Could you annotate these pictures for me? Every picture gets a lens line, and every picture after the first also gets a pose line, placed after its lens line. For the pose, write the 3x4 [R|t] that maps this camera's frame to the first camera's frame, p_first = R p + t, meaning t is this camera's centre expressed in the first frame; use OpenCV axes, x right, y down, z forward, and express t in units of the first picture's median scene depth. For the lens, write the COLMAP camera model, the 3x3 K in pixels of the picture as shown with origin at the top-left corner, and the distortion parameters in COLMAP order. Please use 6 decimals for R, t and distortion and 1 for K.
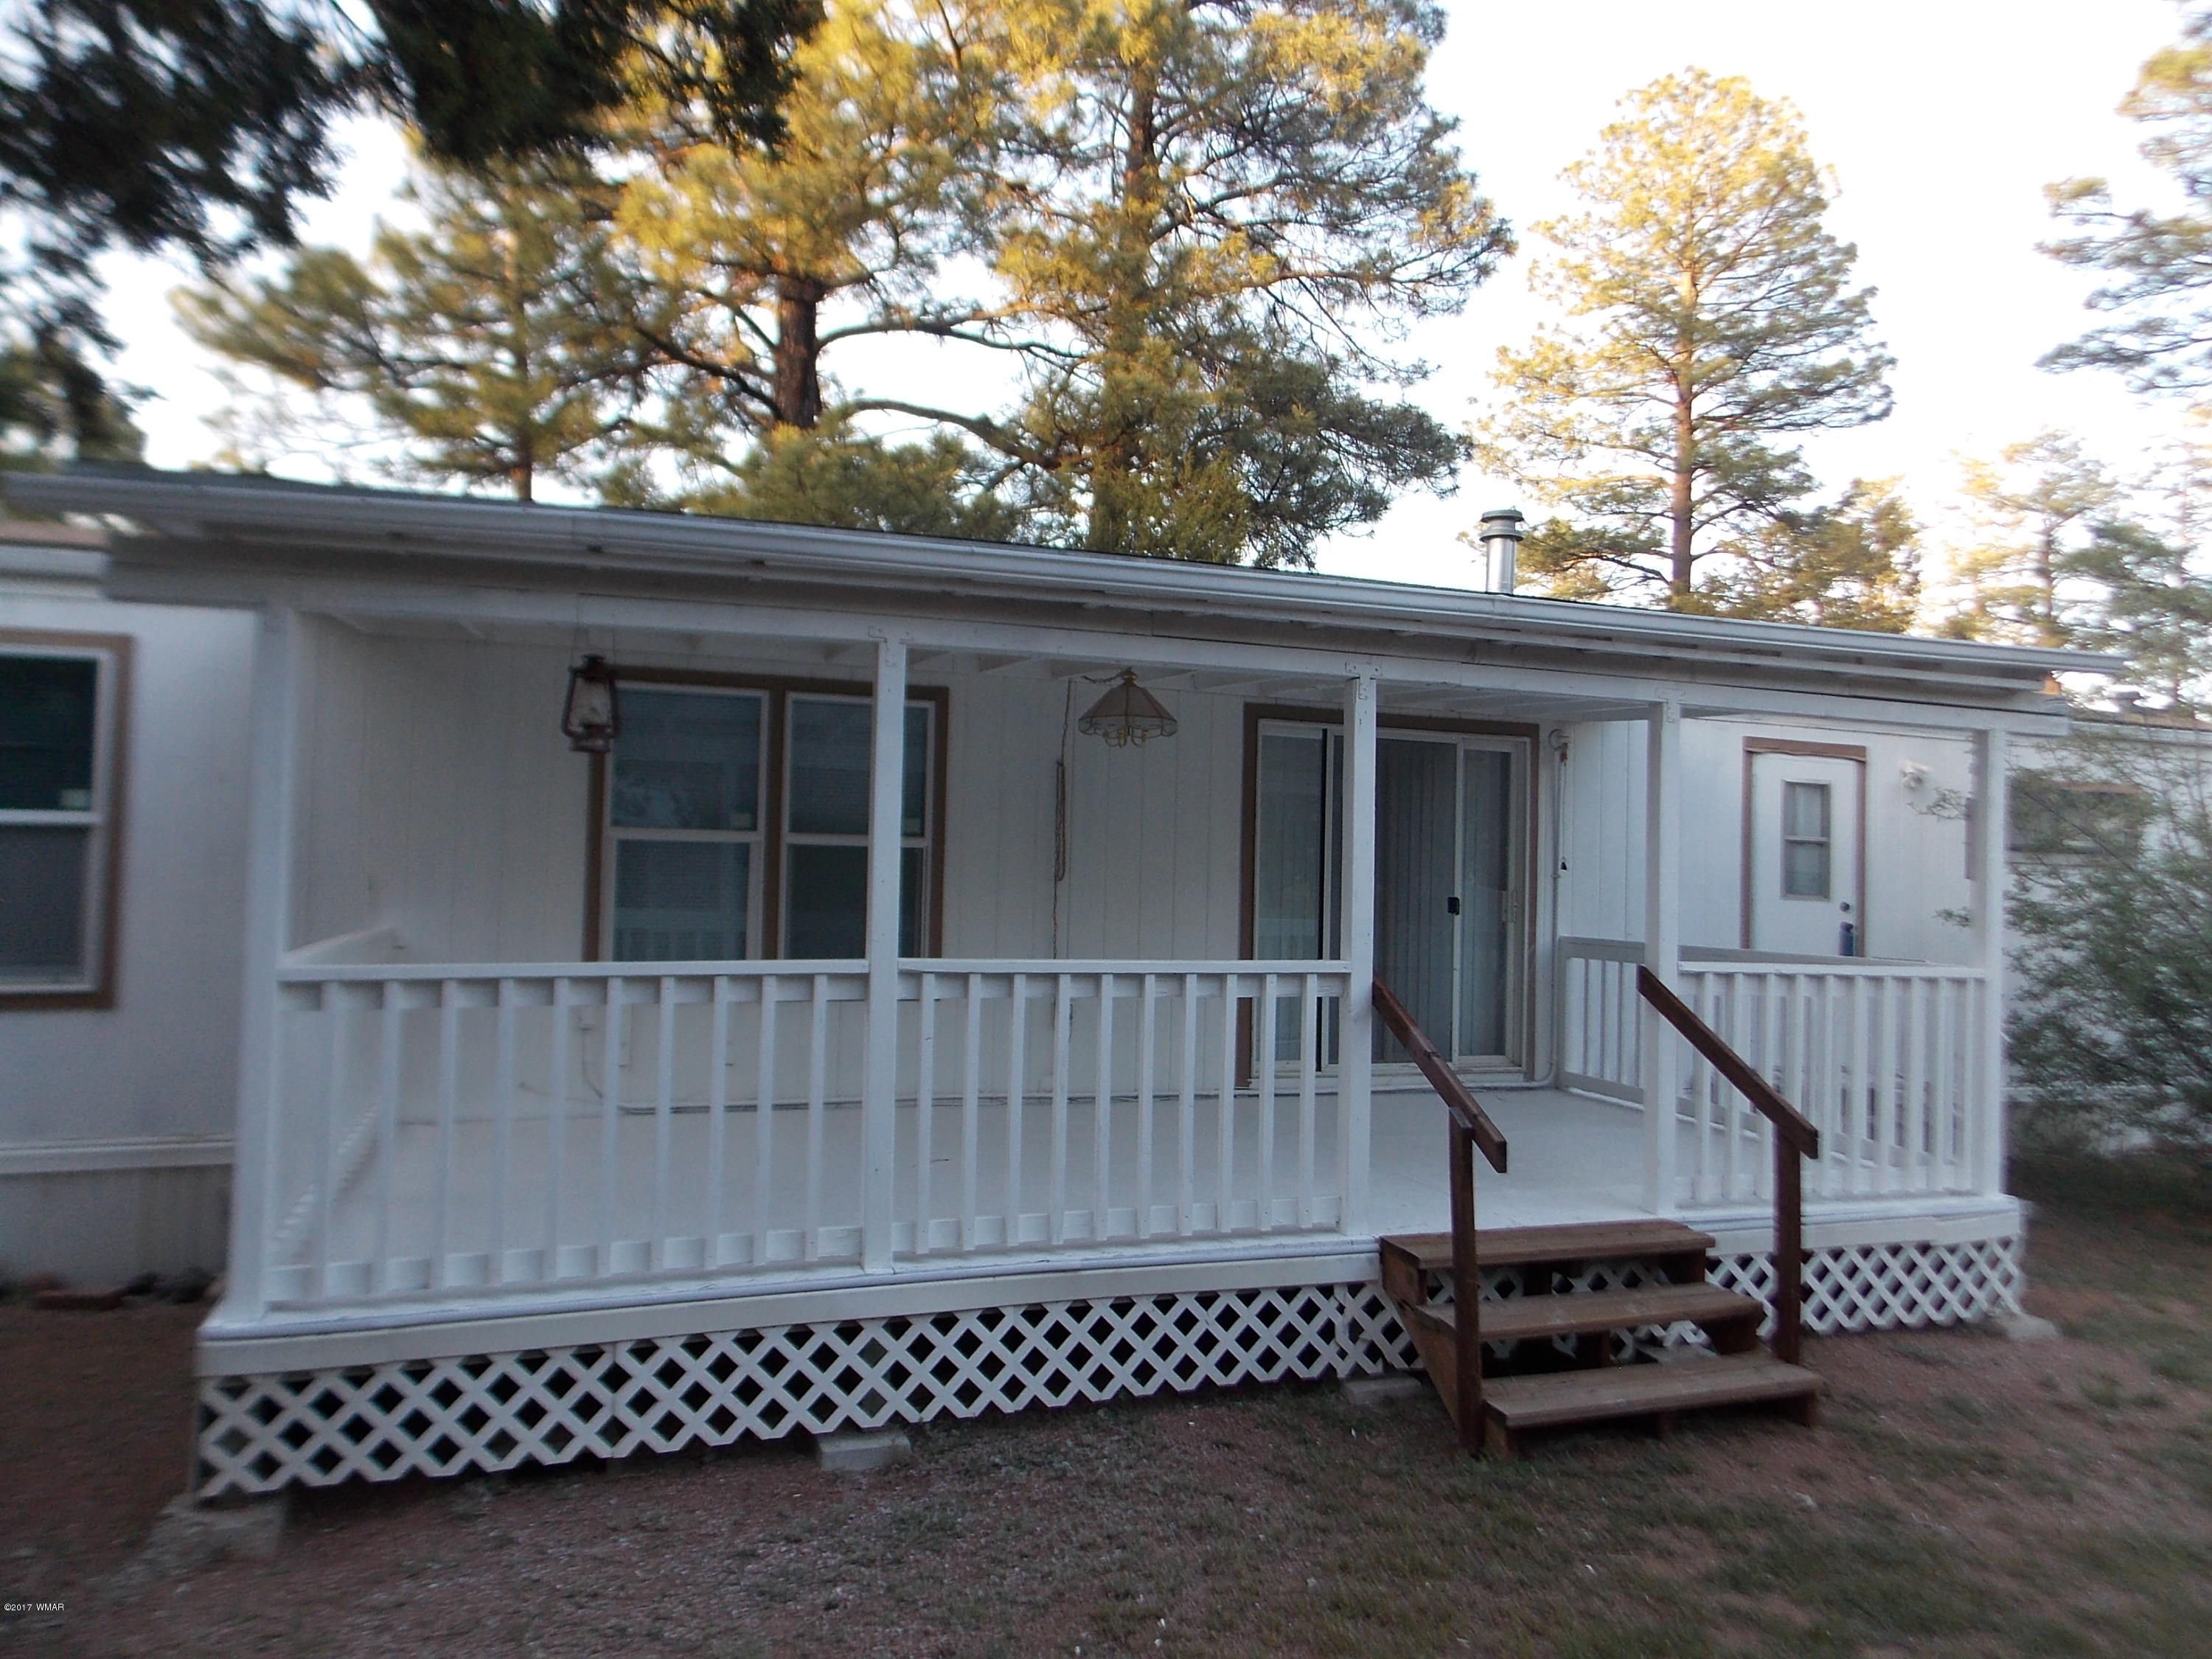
lens RADIAL K [[1481.9, 0, 1107.0], [0, 1481.9, 812.8], [0, 0, 1]] dist [0.034178, -0.026225]
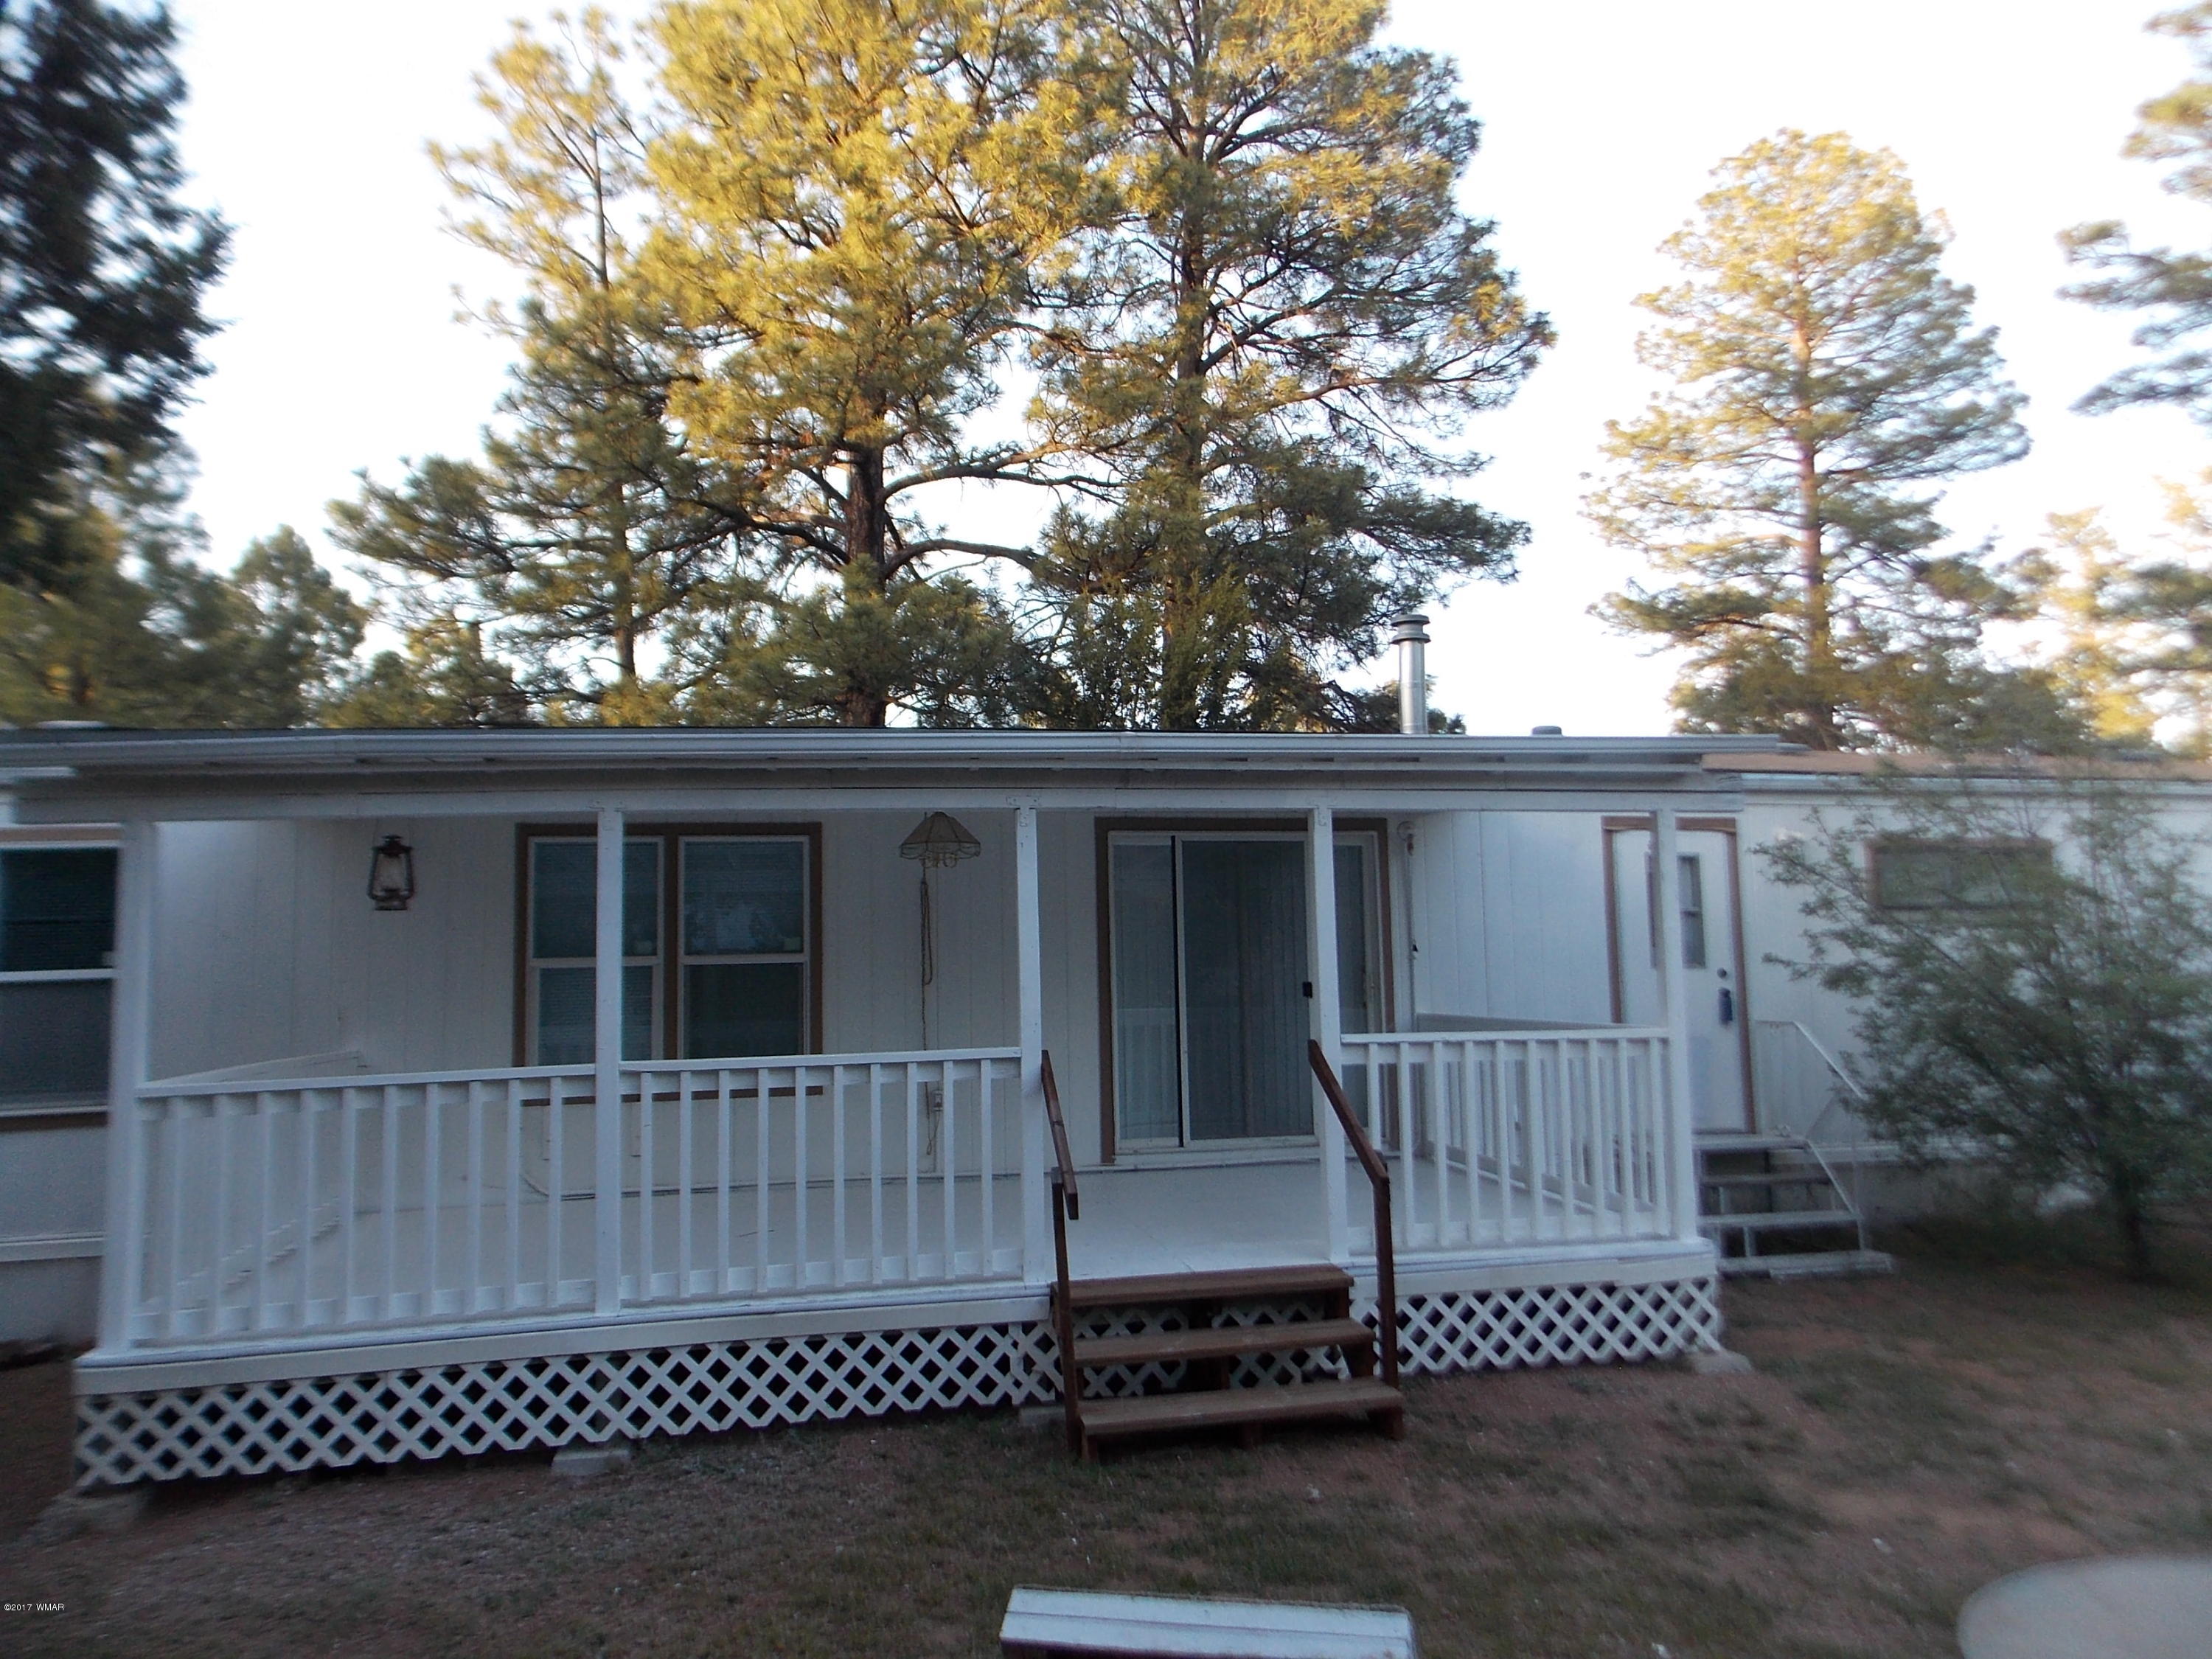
lens RADIAL K [[1478.9, 0, 1102.9], [0, 1478.9, 821.2], [0, 0, 1]] dist [0.018024, -0.015613]
pose [[0.989196, -0.059844, -0.133825, 0.307503], [0.051921, 0.996729, -0.061939, -0.002140], [0.137094, 0.054322, 0.989067, -0.128963]]
